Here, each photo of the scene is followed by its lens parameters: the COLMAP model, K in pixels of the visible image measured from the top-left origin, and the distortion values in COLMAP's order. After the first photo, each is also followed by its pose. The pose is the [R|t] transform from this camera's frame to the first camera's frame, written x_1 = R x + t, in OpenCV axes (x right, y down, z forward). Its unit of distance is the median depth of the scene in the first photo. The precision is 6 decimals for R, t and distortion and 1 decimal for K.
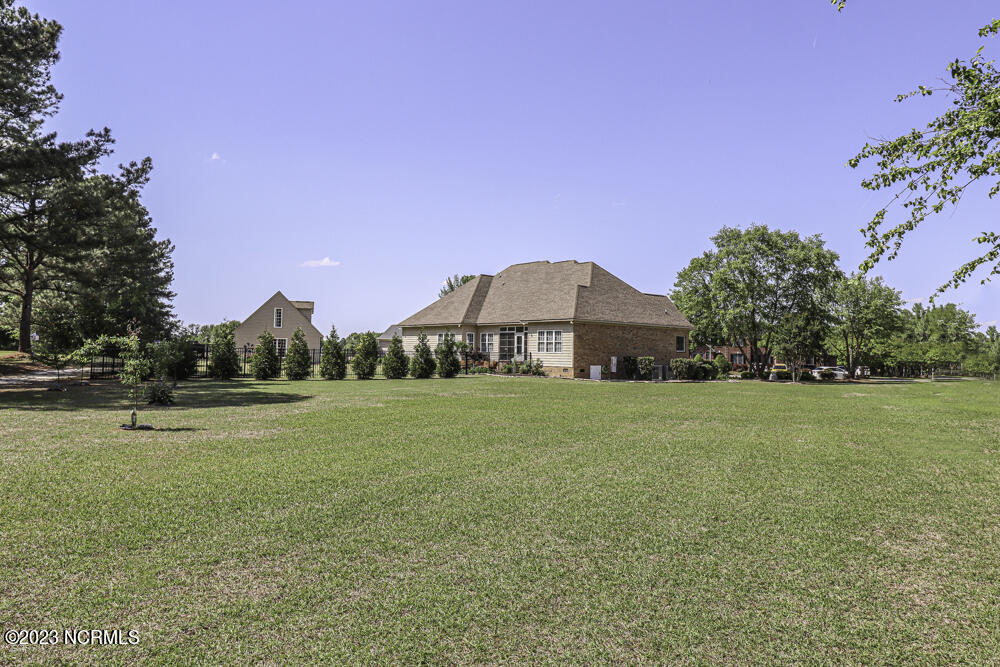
lens RADIAL K [[744.9, 0, 503.2], [0, 744.9, 334.9], [0, 0, 1]] dist [-0.002572, -0.002250]
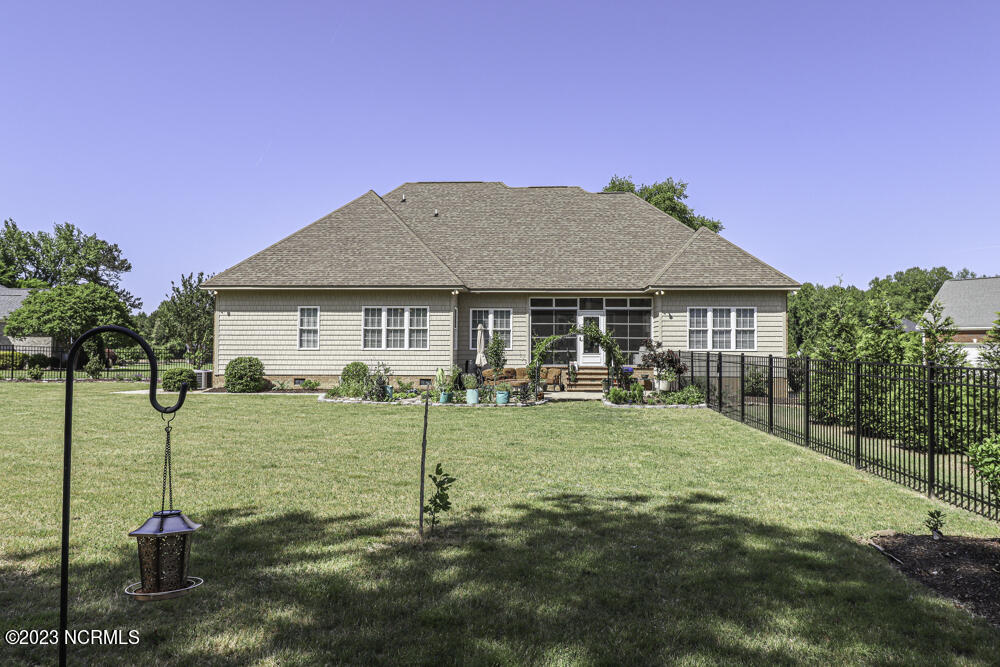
lens RADIAL K [[793.8, 0, 497.8], [0, 793.8, 333.2], [0, 0, 1]] dist [-0.003387, 0.000071]
pose [[0.633393, 0.013504, 0.773712, -0.448737], [-0.016547, 0.999855, -0.003905, 0.016170], [-0.773653, -0.010329, 0.633525, 0.711817]]
